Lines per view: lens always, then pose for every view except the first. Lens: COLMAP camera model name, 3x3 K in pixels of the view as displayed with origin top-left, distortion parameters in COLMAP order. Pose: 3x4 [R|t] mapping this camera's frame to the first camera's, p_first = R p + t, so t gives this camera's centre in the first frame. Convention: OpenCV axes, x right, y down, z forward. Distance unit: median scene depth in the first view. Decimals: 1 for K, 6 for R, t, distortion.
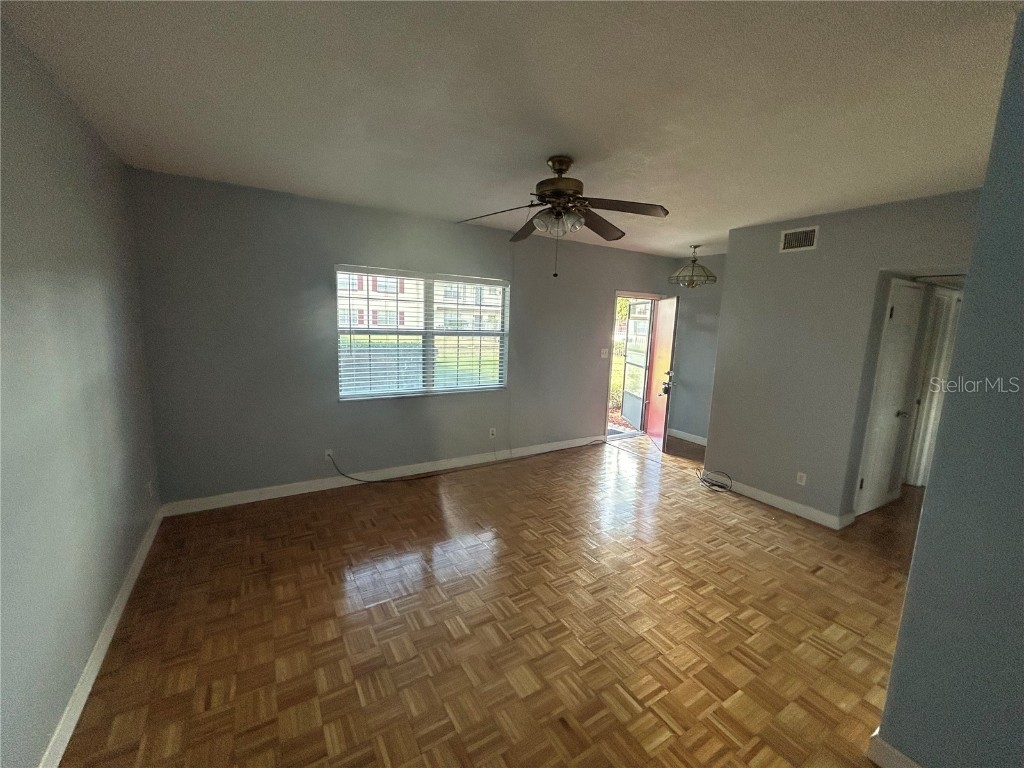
lens RADIAL K [[413.0, 0, 507.9], [0, 413.0, 382.4], [0, 0, 1]] dist [-0.001311, 0.000033]
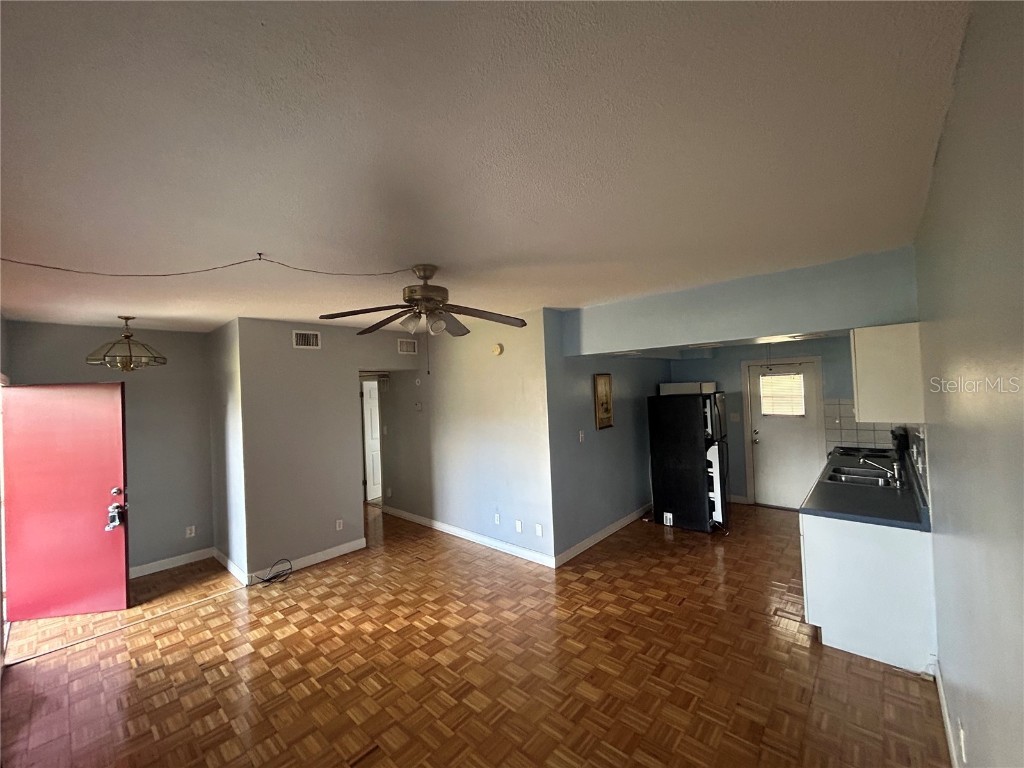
lens RADIAL K [[413.0, 0, 505.5], [0, 413.0, 382.2], [0, 0, 1]] dist [-0.001311, 0.000033]
pose [[-0.275788, -0.012495, 0.961137, -0.643290], [0.178432, 0.981871, 0.063964, -0.187679], [-0.944512, 0.189138, -0.268559, 0.772770]]
